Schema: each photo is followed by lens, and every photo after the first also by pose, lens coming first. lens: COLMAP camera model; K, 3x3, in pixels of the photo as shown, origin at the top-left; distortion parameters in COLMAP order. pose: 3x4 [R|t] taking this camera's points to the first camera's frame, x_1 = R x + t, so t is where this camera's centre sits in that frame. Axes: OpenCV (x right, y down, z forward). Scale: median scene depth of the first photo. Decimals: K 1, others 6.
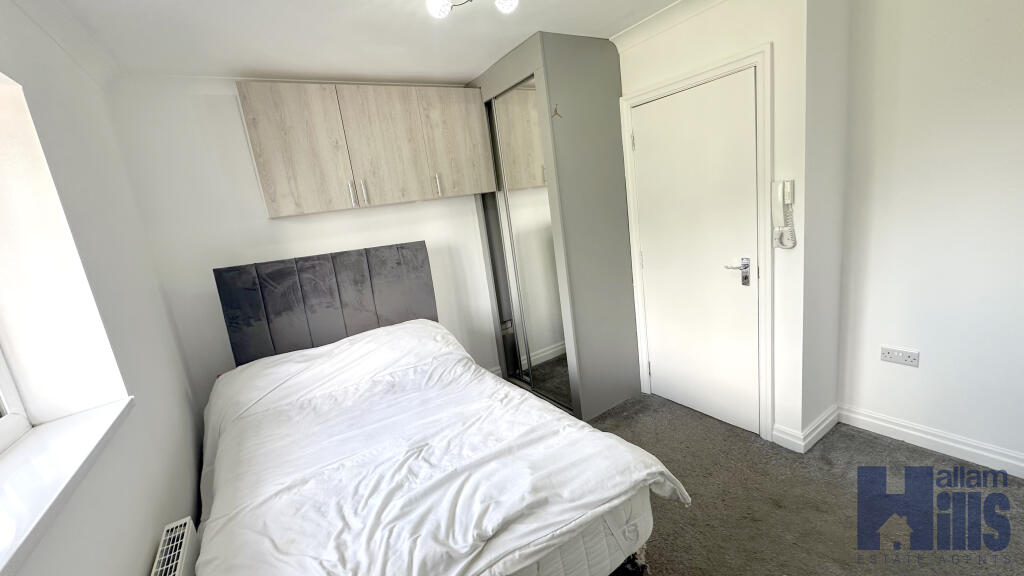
lens RADIAL K [[413.8, 0, 512.0], [0, 413.8, 288.0], [0, 0, 1]] dist [0.001316, 0.000152]
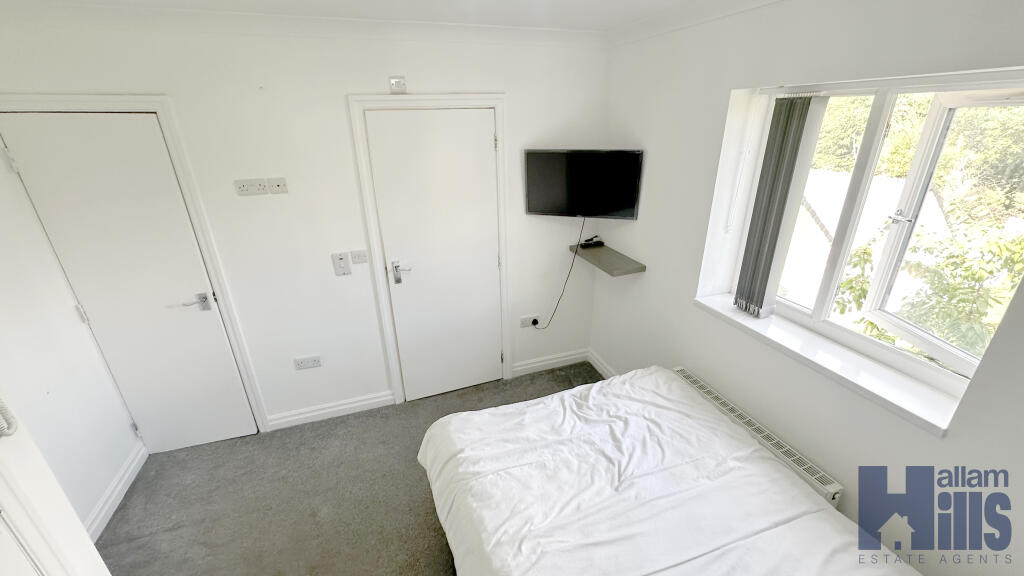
lens RADIAL K [[413.8, 0, 512.0], [0, 413.8, 288.0], [0, 0, 1]] dist [0.001316, 0.000152]
pose [[-0.963868, 0.051269, 0.261401, -0.166369], [0.188034, 0.826036, 0.531327, -0.383818], [-0.188686, 0.561281, -0.805829, 1.047499]]
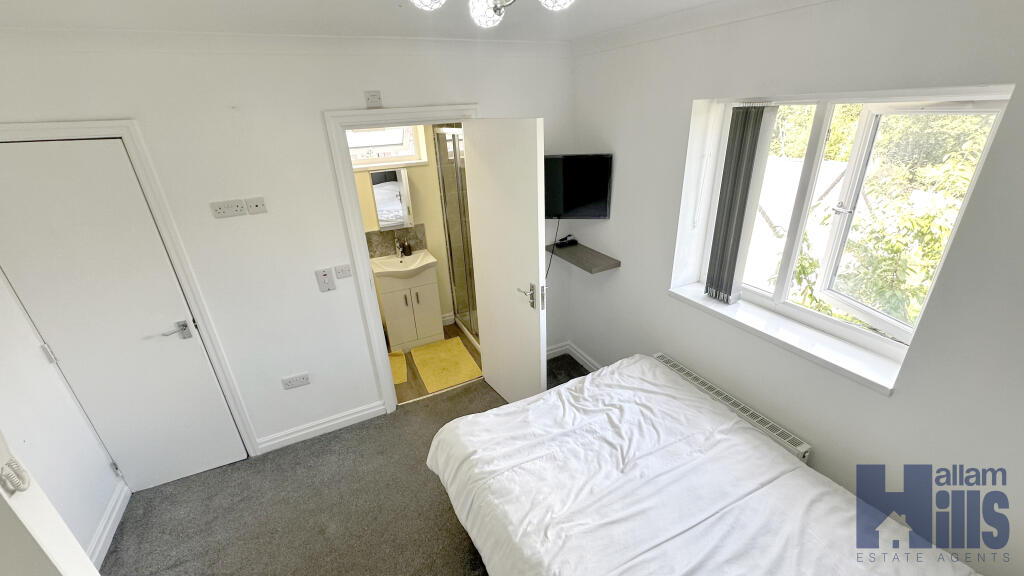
lens RADIAL K [[413.8, 0, 512.0], [0, 413.8, 288.0], [0, 0, 1]] dist [0.001316, 0.000152]
pose [[-0.979583, 0.118675, 0.162278, -0.105244], [0.190650, 0.804513, 0.562505, -0.439891], [-0.063800, 0.581958, -0.810712, 1.077762]]
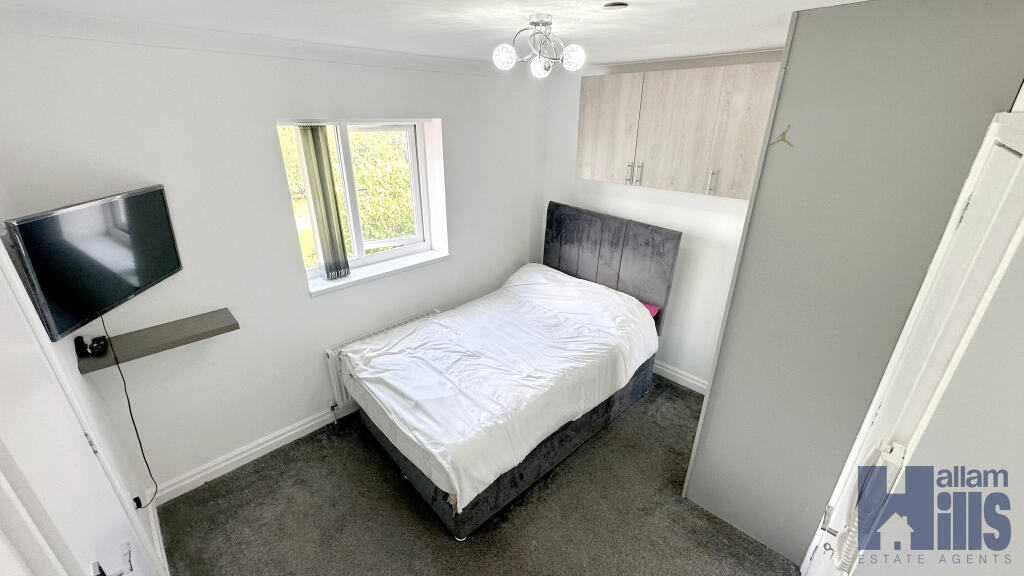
lens RADIAL K [[413.8, 0, 512.0], [0, 413.8, 288.0], [0, 0, 1]] dist [0.001316, 0.000152]
pose [[0.209525, 0.497236, -0.841936, 0.711957], [-0.233837, 0.861544, 0.450624, -0.418085], [0.949431, 0.102458, 0.296787, 0.409581]]
